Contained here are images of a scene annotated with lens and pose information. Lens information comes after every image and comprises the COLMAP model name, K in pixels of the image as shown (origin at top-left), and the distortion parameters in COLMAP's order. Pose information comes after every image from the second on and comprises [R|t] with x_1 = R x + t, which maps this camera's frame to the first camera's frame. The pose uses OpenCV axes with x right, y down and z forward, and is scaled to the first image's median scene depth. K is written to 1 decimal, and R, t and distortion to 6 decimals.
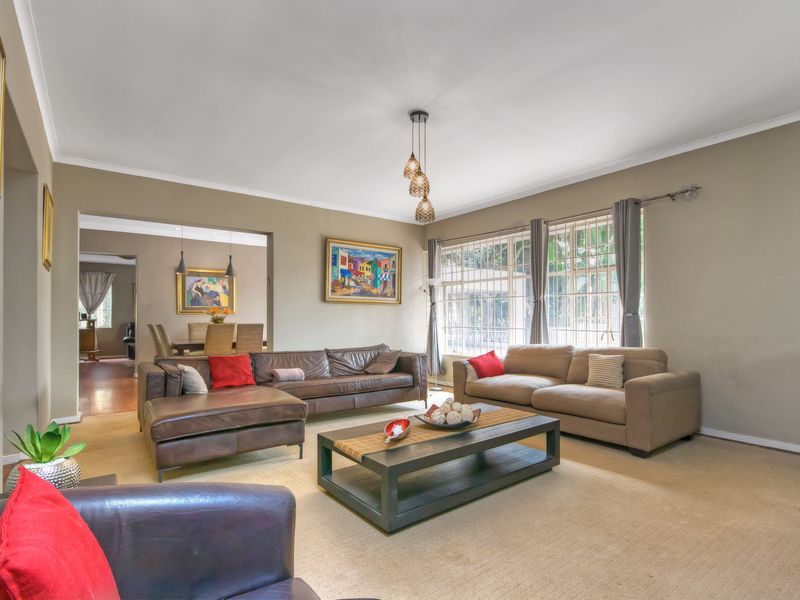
lens RADIAL K [[429.2, 0, 403.6], [0, 429.2, 314.7], [0, 0, 1]] dist [-0.003874, -0.000034]
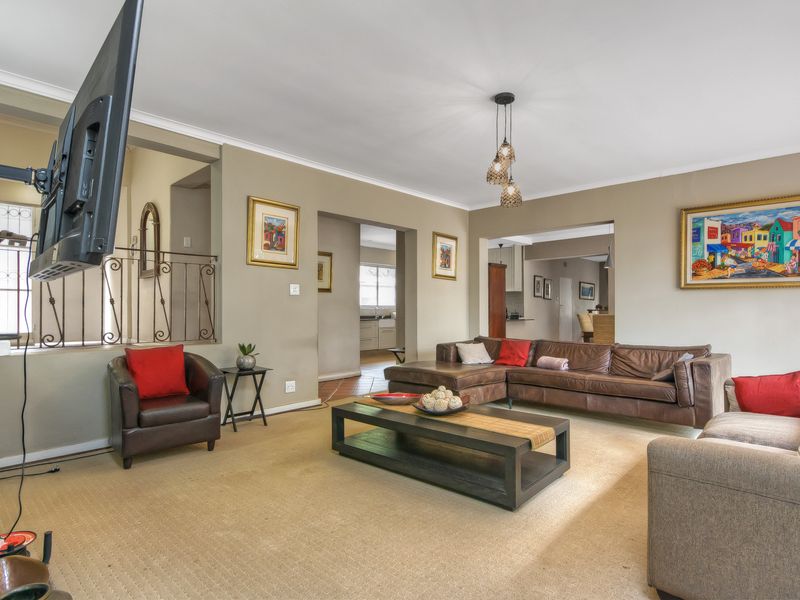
lens RADIAL K [[429.2, 0, 401.3], [0, 429.2, 306.3], [0, 0, 1]] dist [-0.003874, -0.000034]
pose [[0.166107, -0.002943, -0.986103, 0.506718], [0.007996, 0.999967, -0.001637, -0.000159], [0.986075, -0.007613, 0.166125, 0.331868]]
